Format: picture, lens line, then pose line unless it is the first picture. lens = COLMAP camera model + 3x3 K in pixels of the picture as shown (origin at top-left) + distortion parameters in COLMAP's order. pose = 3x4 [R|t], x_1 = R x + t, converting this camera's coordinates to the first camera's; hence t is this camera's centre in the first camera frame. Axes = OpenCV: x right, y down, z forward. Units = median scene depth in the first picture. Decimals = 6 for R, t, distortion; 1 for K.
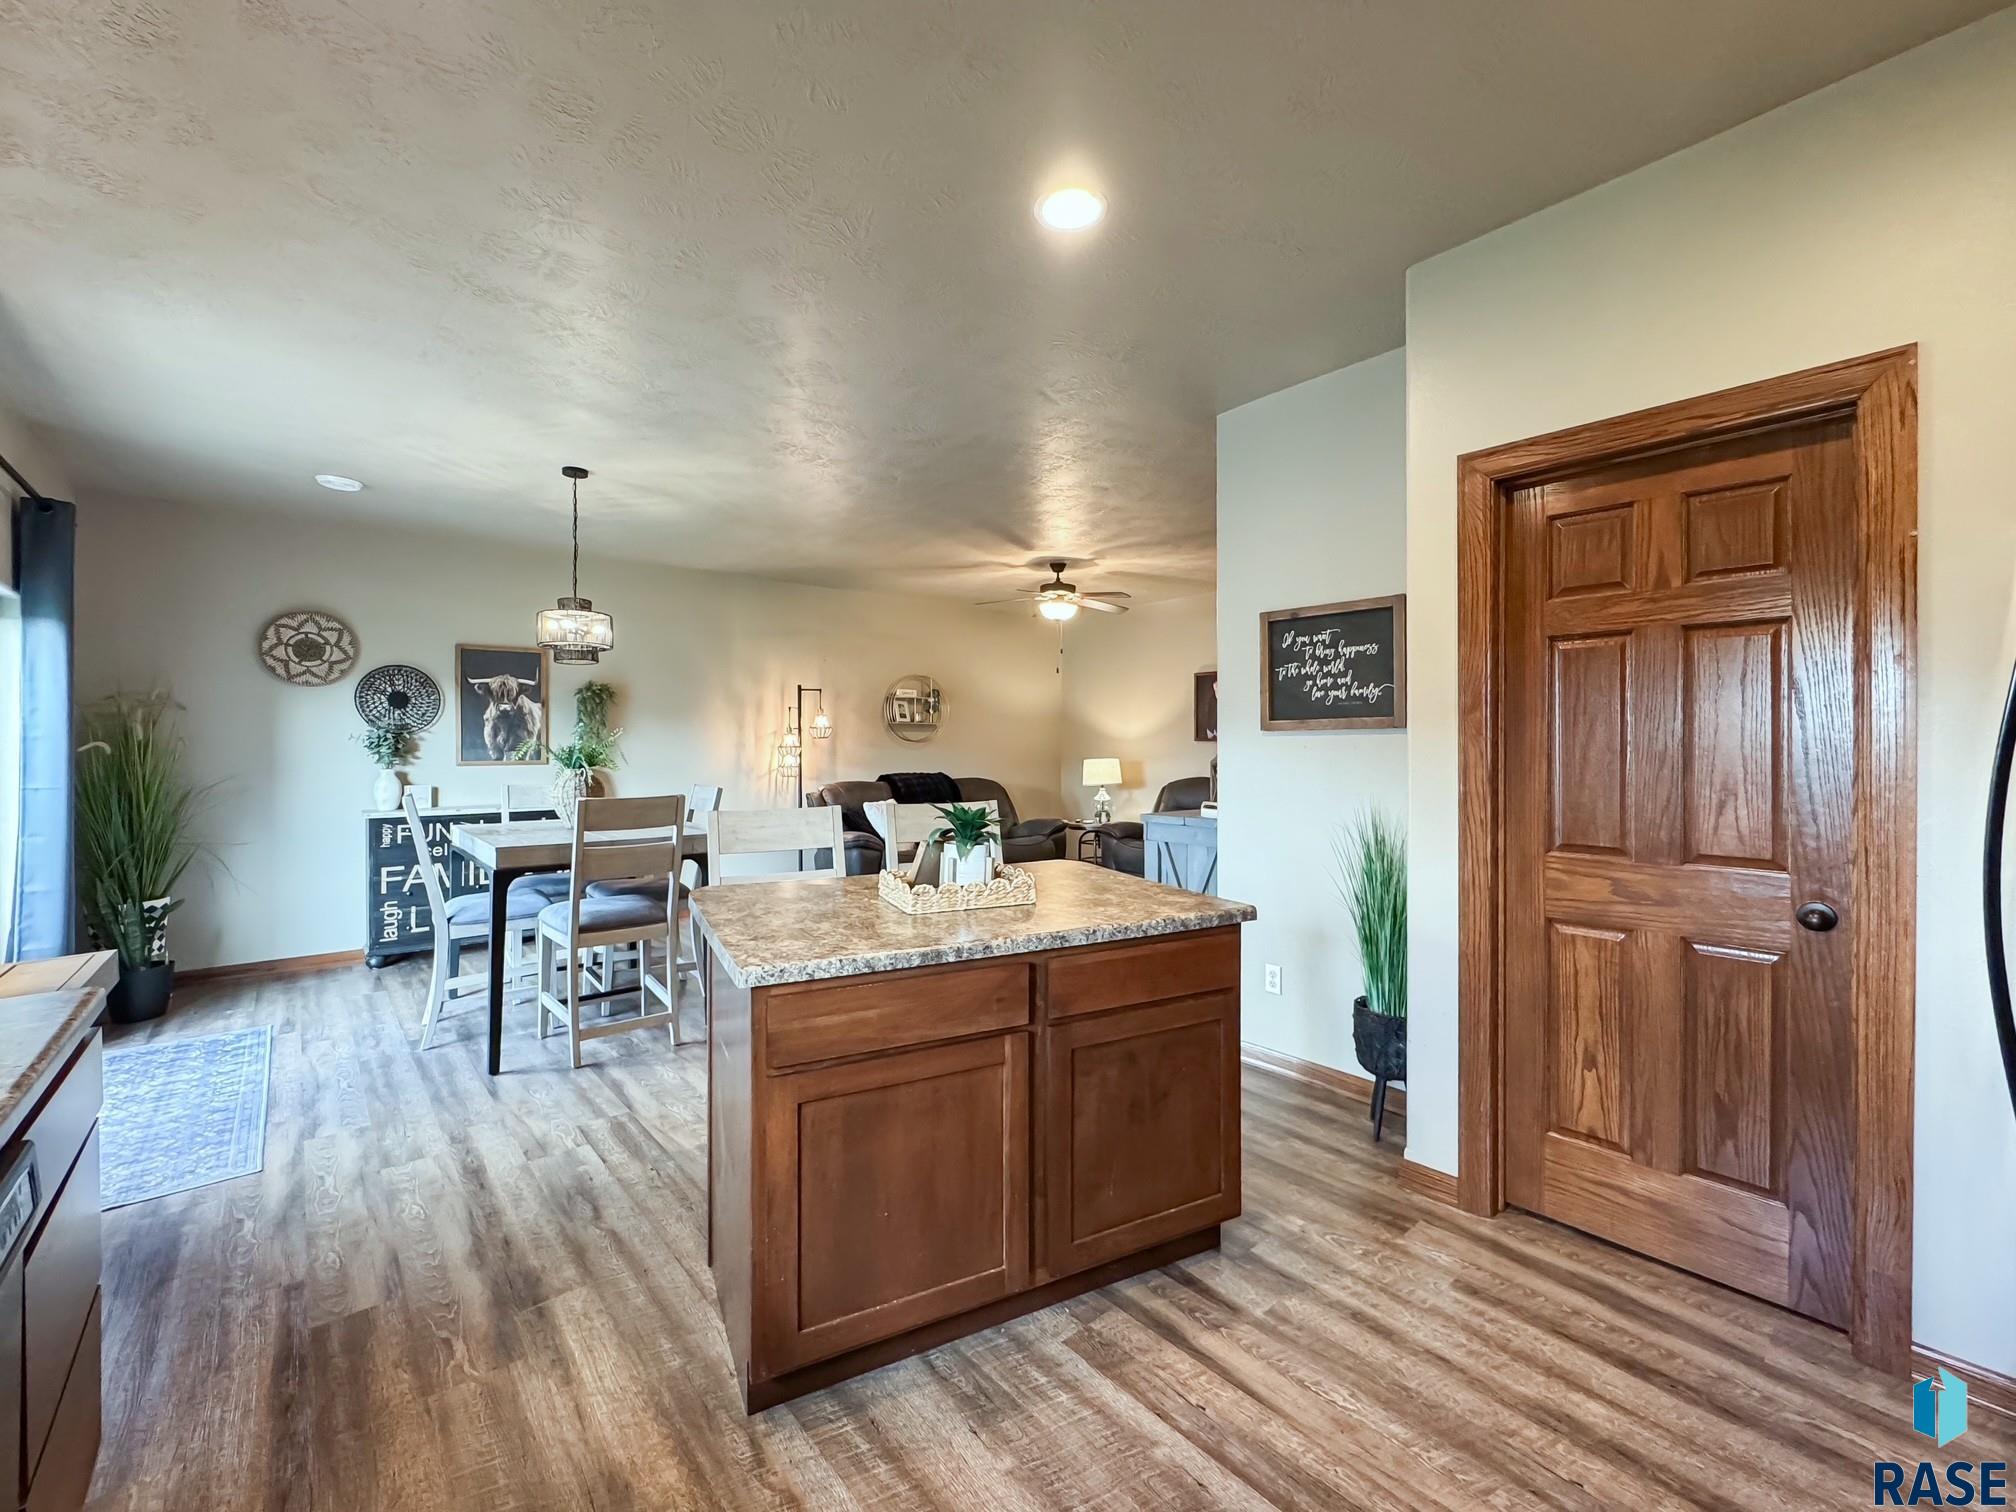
lens RADIAL K [[817.8, 0, 1009.5], [0, 817.8, 738.8], [0, 0, 1]] dist [-0.000250, 0.000000]
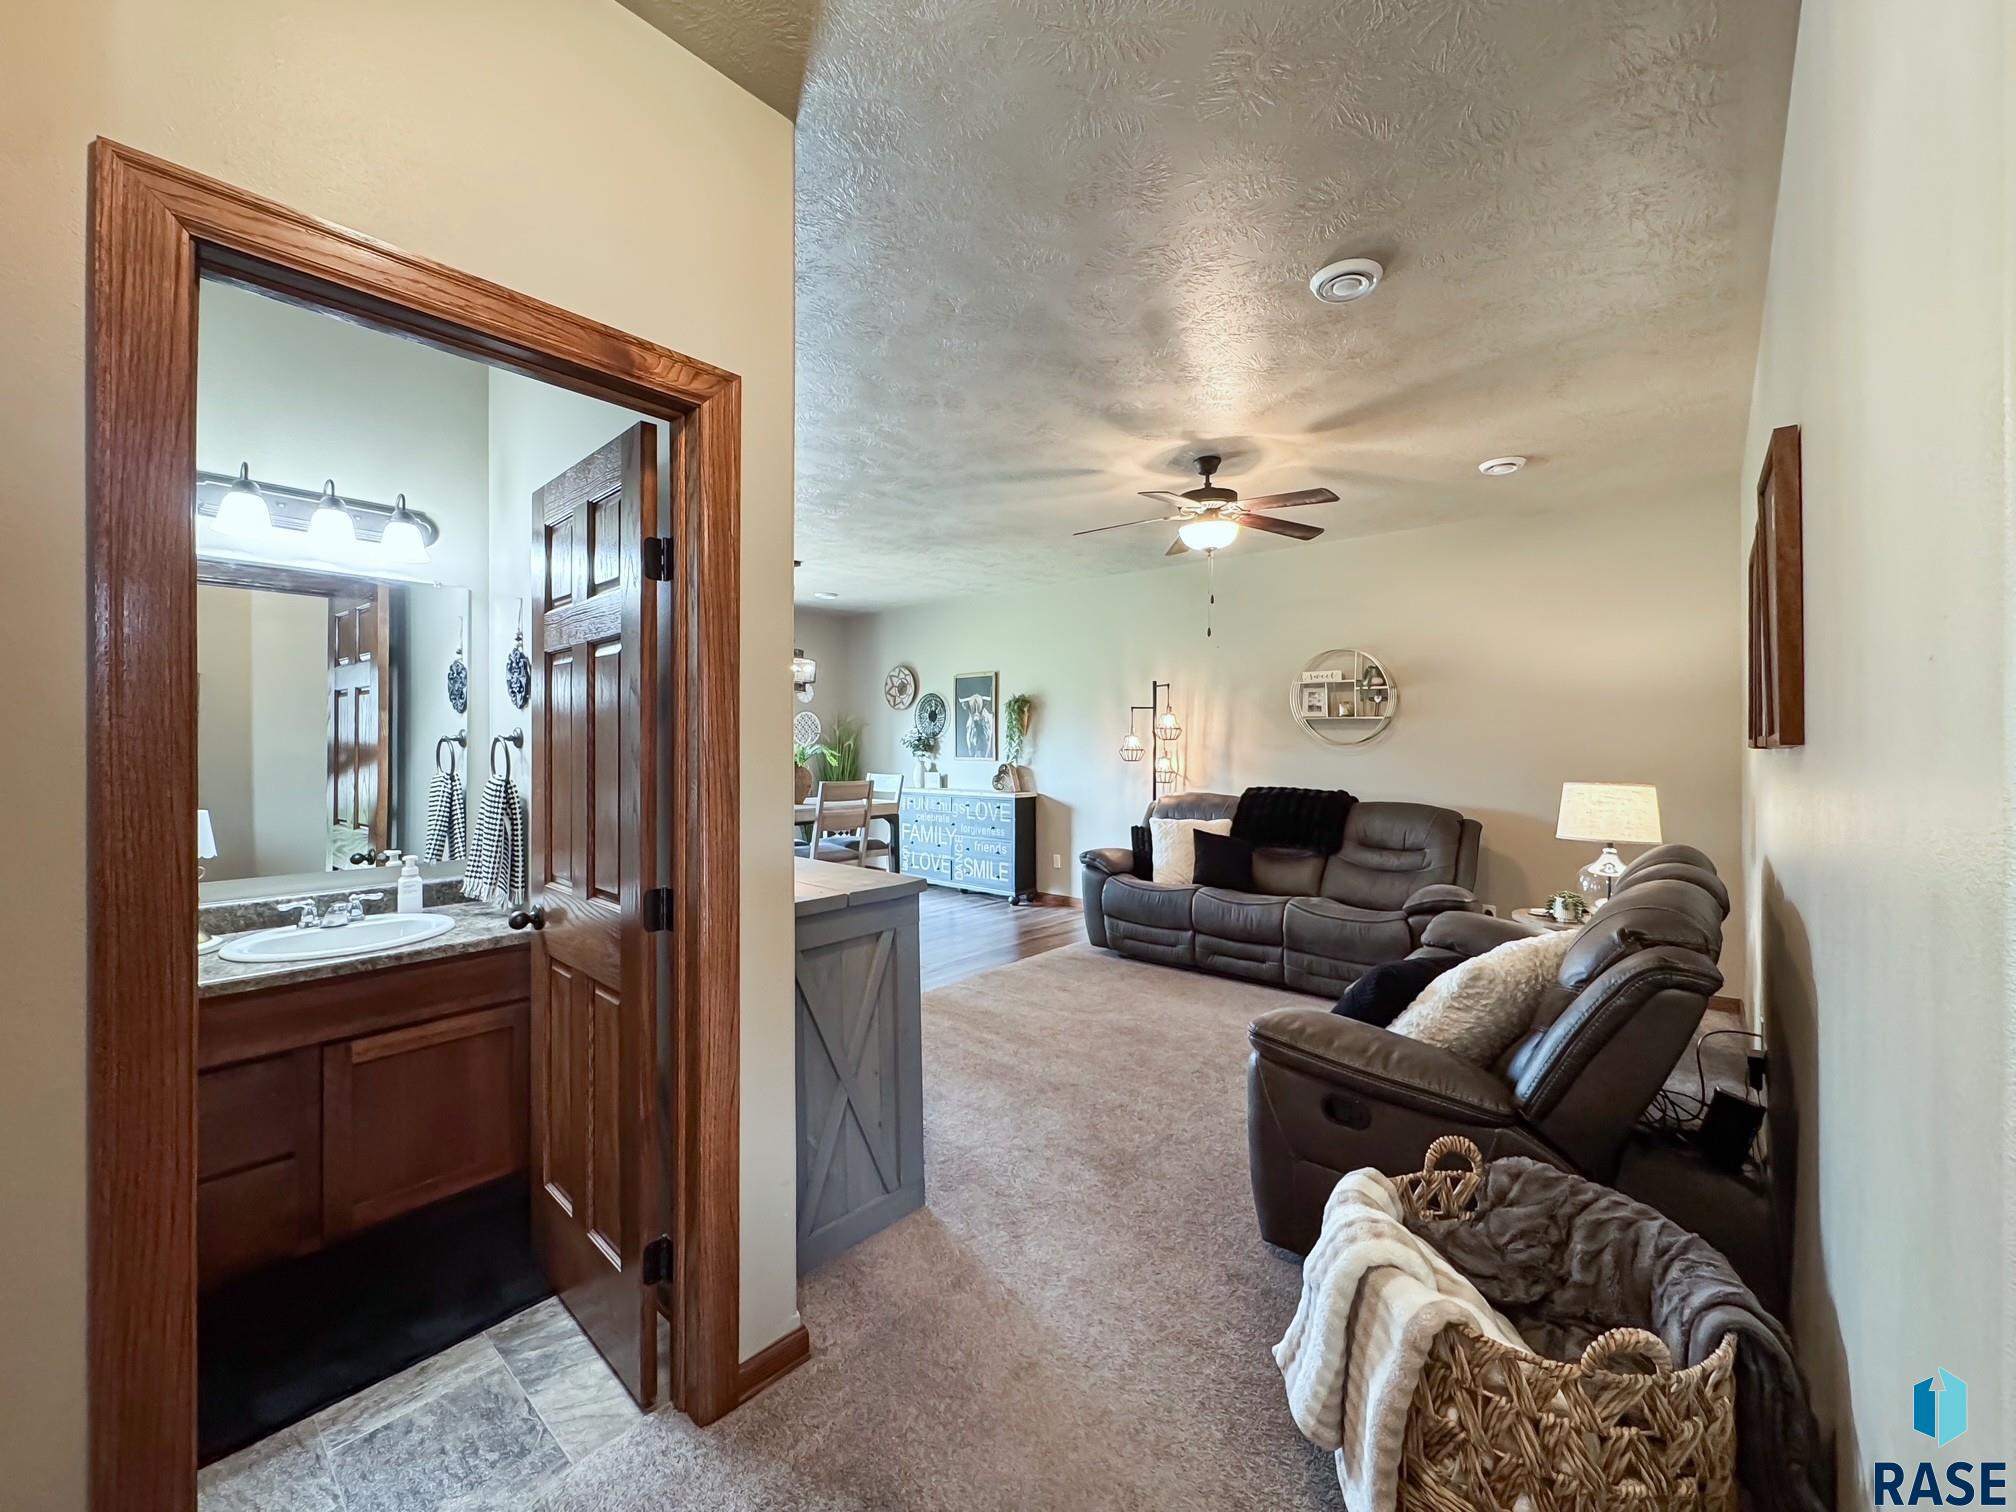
lens RADIAL K [[817.8, 0, 1009.5], [0, 817.8, 738.8], [0, 0, 1]] dist [-0.000250, 0.000000]
pose [[0.151352, 0.002928, -0.988476, 0.750702], [0.009586, 0.999944, 0.004430, -0.010116], [0.988434, -0.010146, 0.151315, 0.868404]]
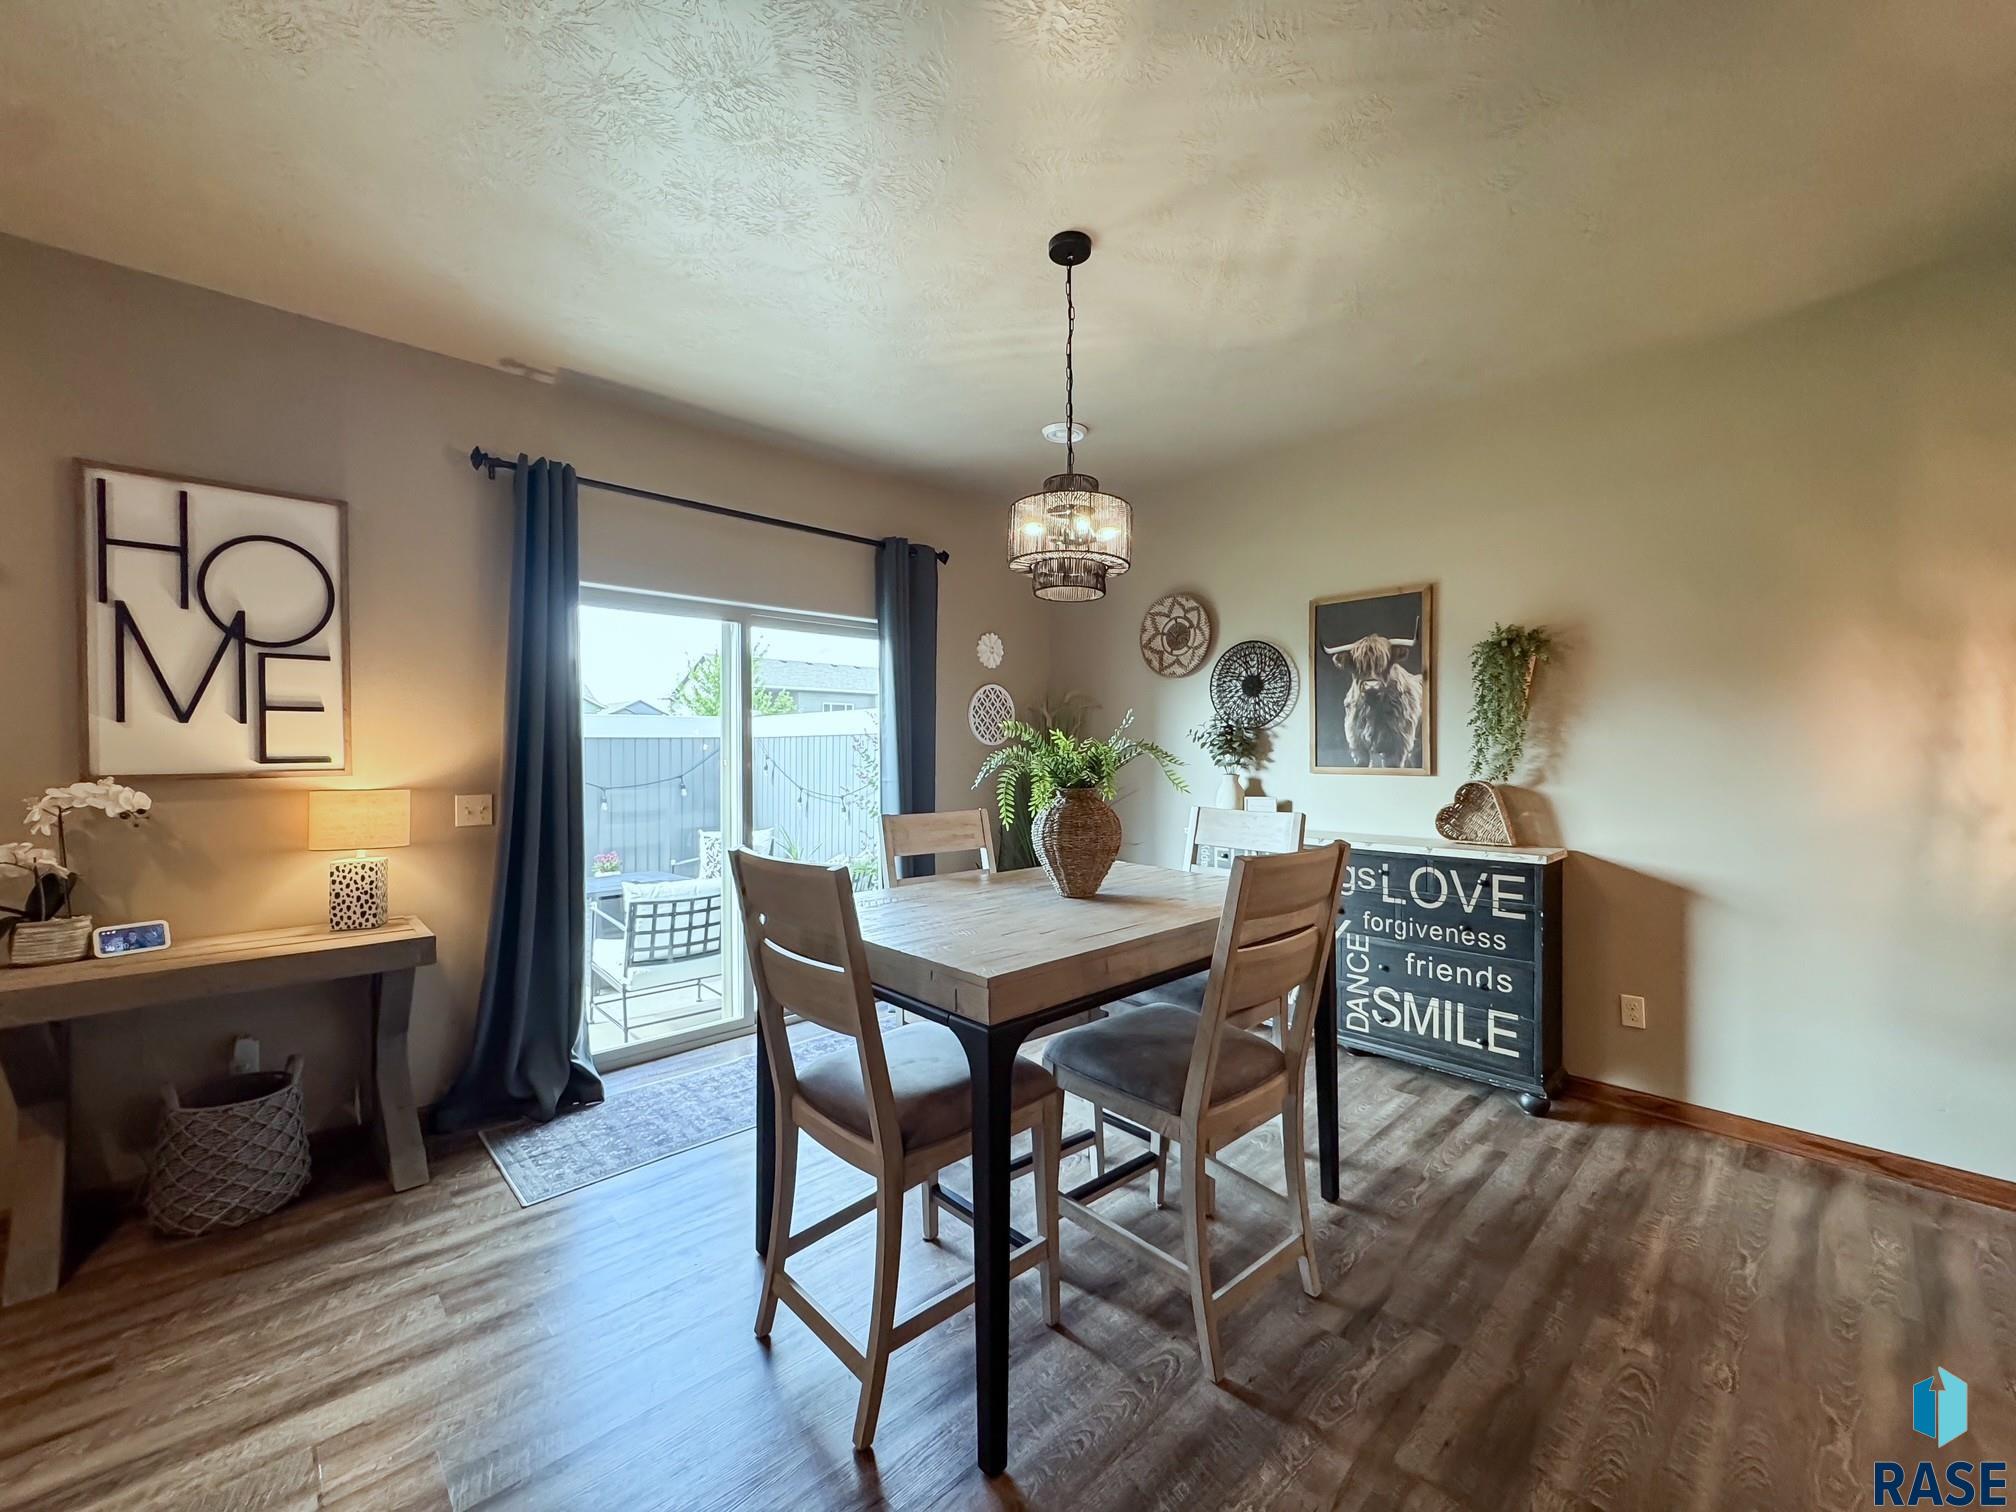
lens RADIAL K [[812.2, 0, 1005.0], [0, 812.2, 754.0], [0, 0, 1]] dist [-0.000855, -0.000196]
pose [[0.051874, 0.015665, -0.998531, 0.013734], [0.013970, 0.999768, 0.016410, 0.001415], [0.998556, -0.014801, 0.051643, 0.690075]]
